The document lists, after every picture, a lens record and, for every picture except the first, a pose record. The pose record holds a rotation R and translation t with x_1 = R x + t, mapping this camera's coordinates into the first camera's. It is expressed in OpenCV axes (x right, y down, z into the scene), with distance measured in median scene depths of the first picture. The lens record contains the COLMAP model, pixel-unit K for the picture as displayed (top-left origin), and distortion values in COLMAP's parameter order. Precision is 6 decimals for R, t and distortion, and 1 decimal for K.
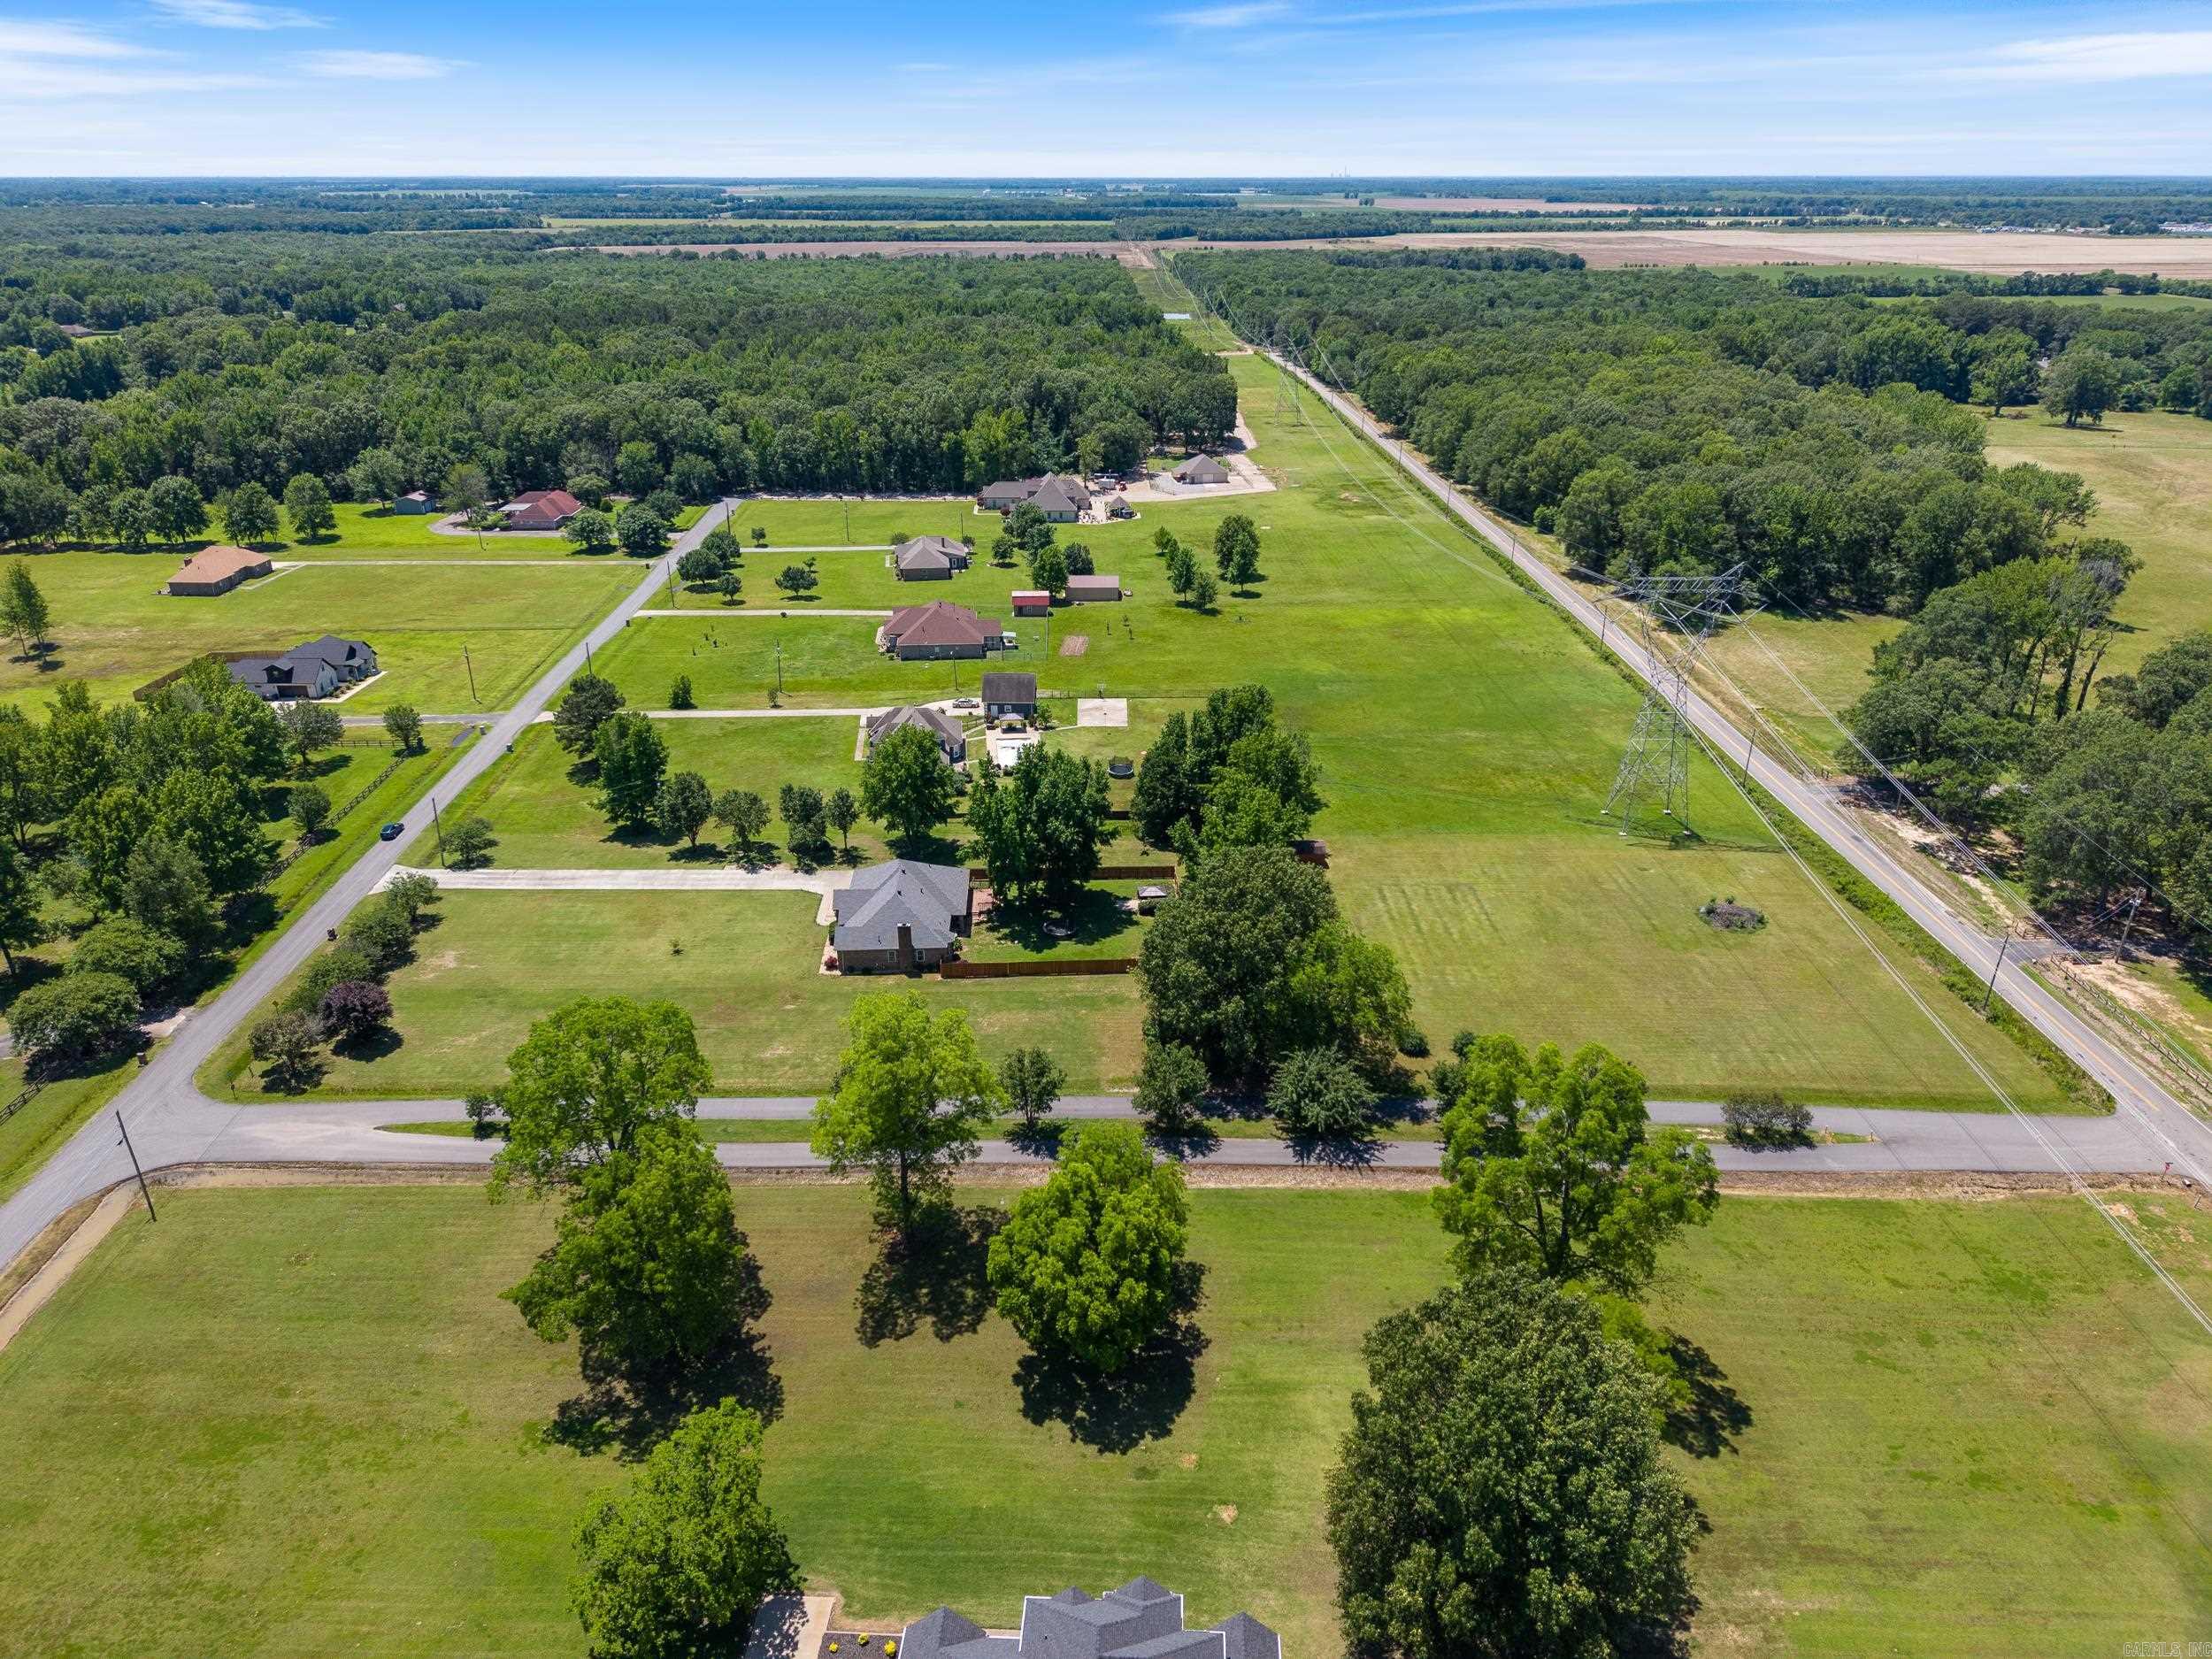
lens RADIAL K [[1471.7, 0, 1106.0], [0, 1471.7, 829.5], [0, 0, 1]] dist [0.037669, -0.040333]
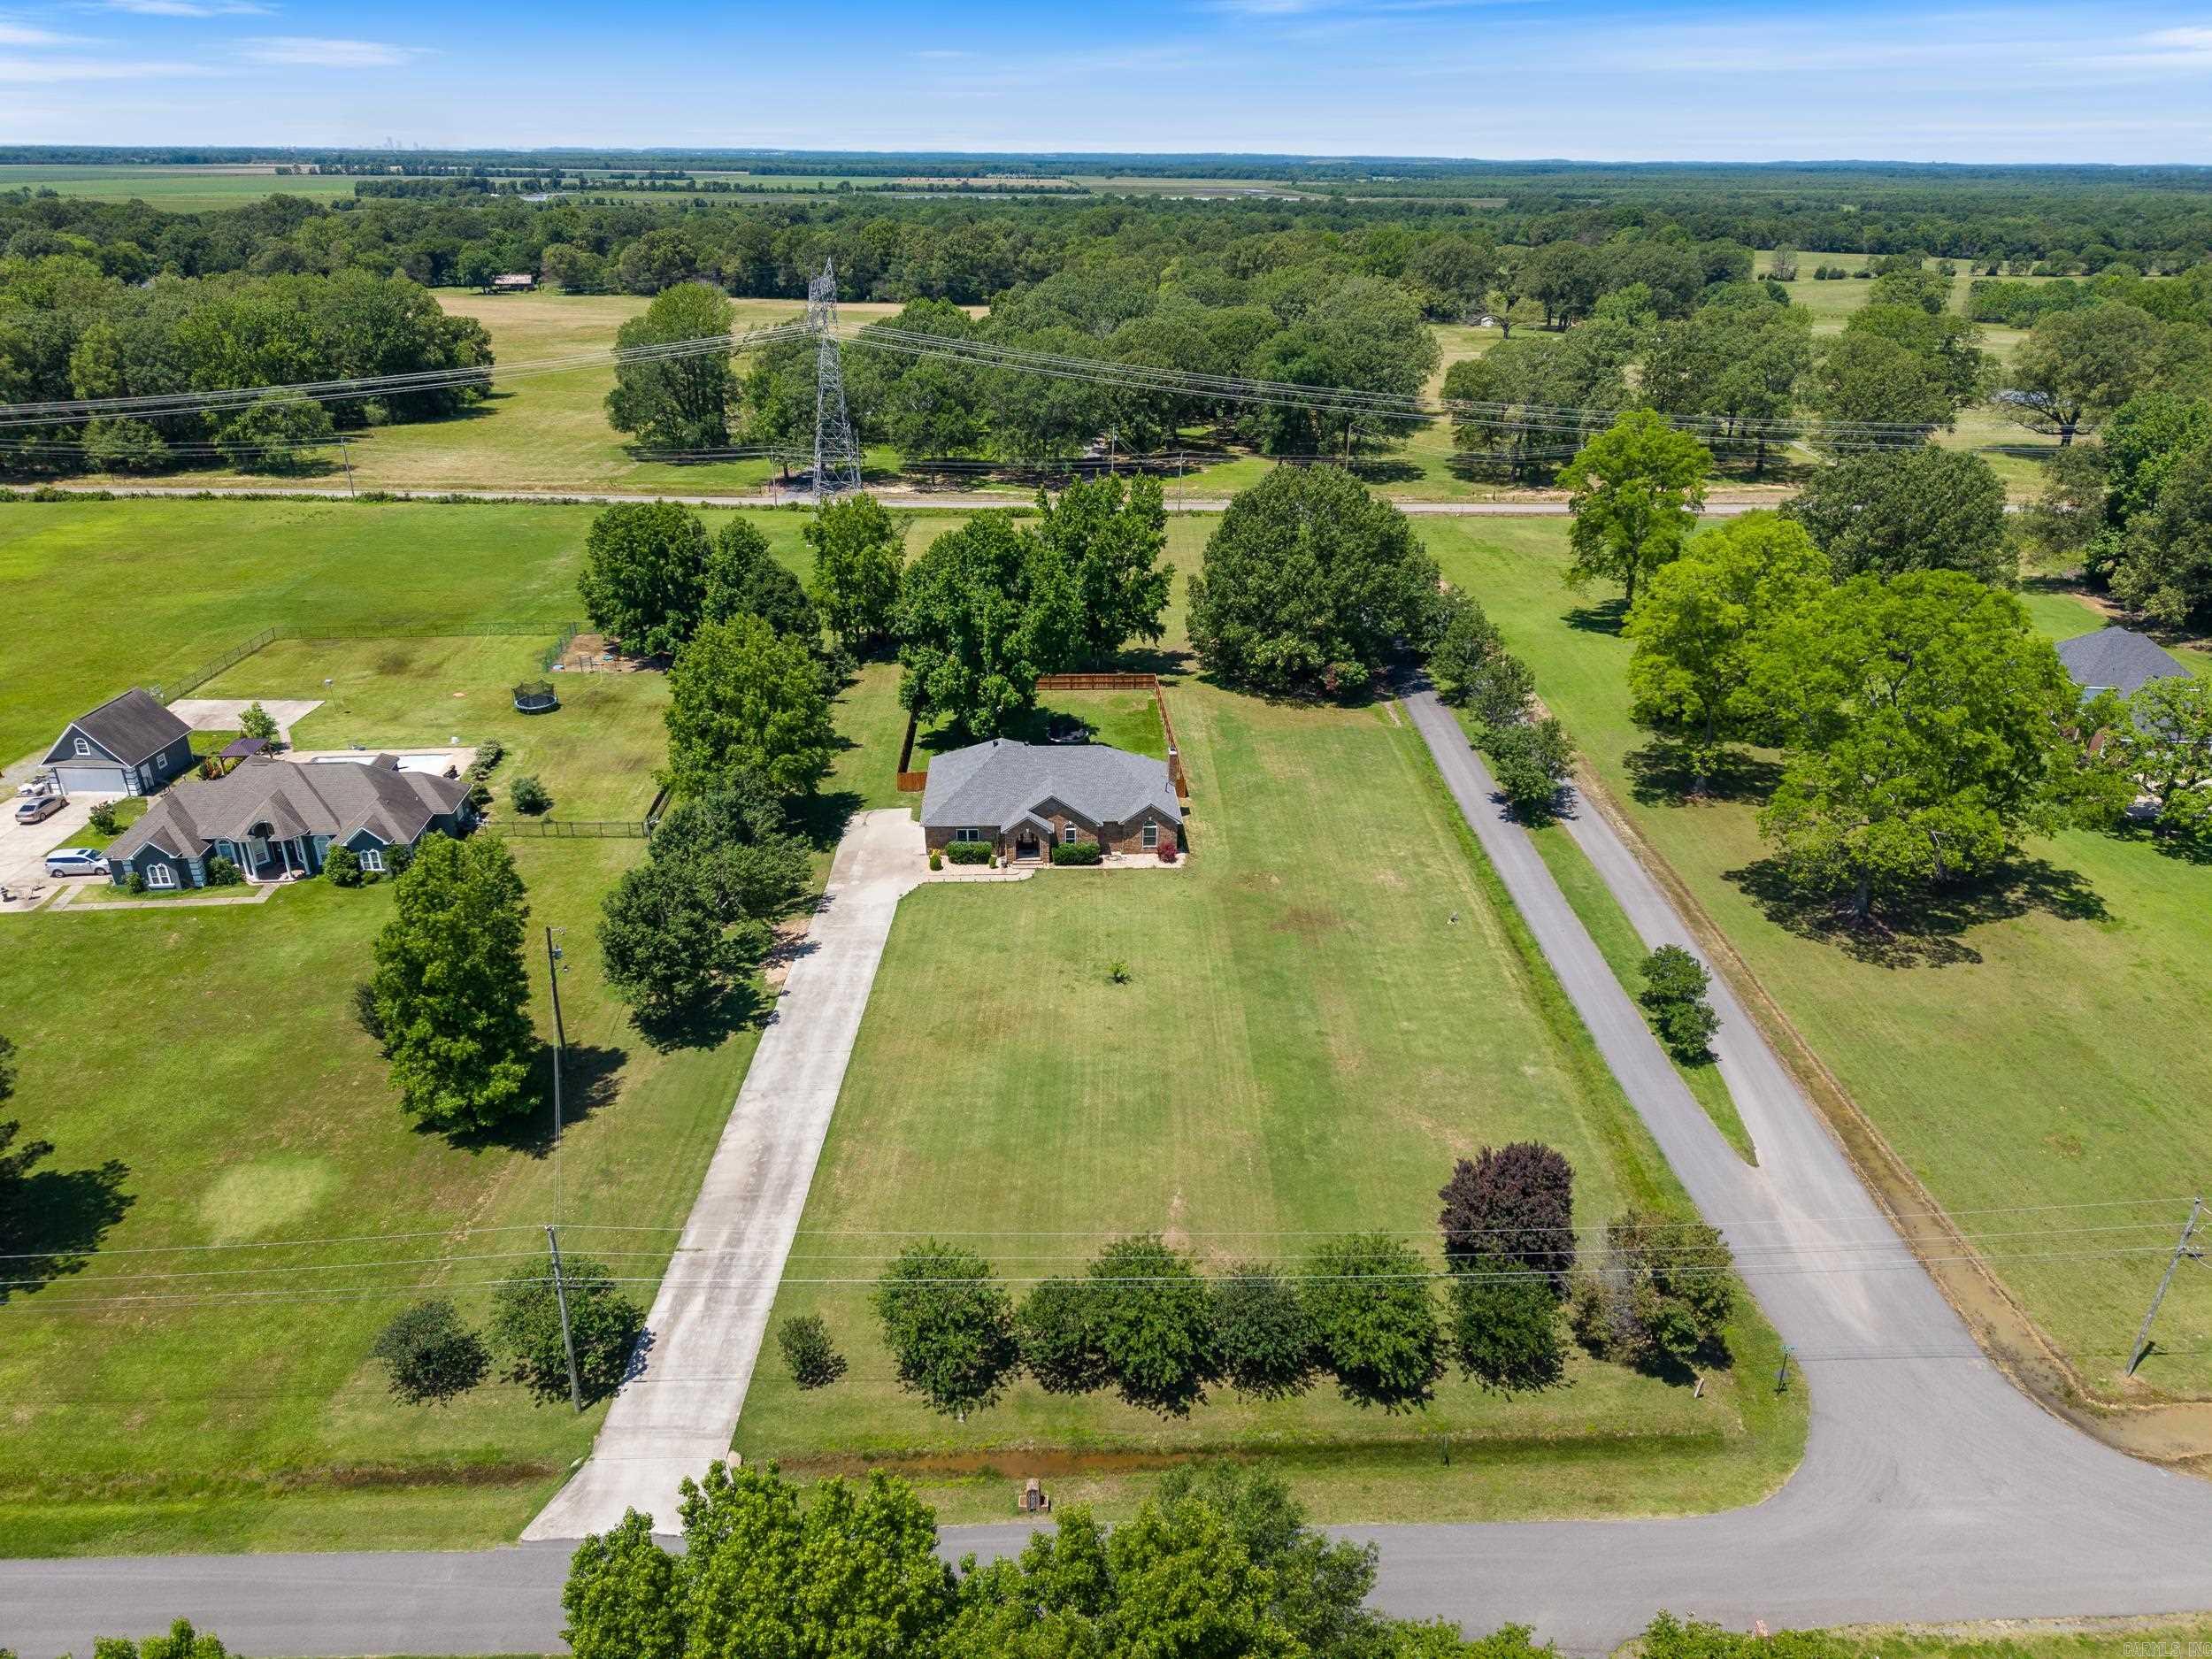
lens RADIAL K [[1484.3, 0, 1111.0], [0, 1484.3, 816.1], [0, 0, 1]] dist [0.050954, -0.071186]
pose [[-0.010182, -0.400426, 0.916273, -0.754087], [0.393477, 0.840792, 0.371812, -0.177021], [-0.919278, 0.364318, 0.148997, 0.852167]]
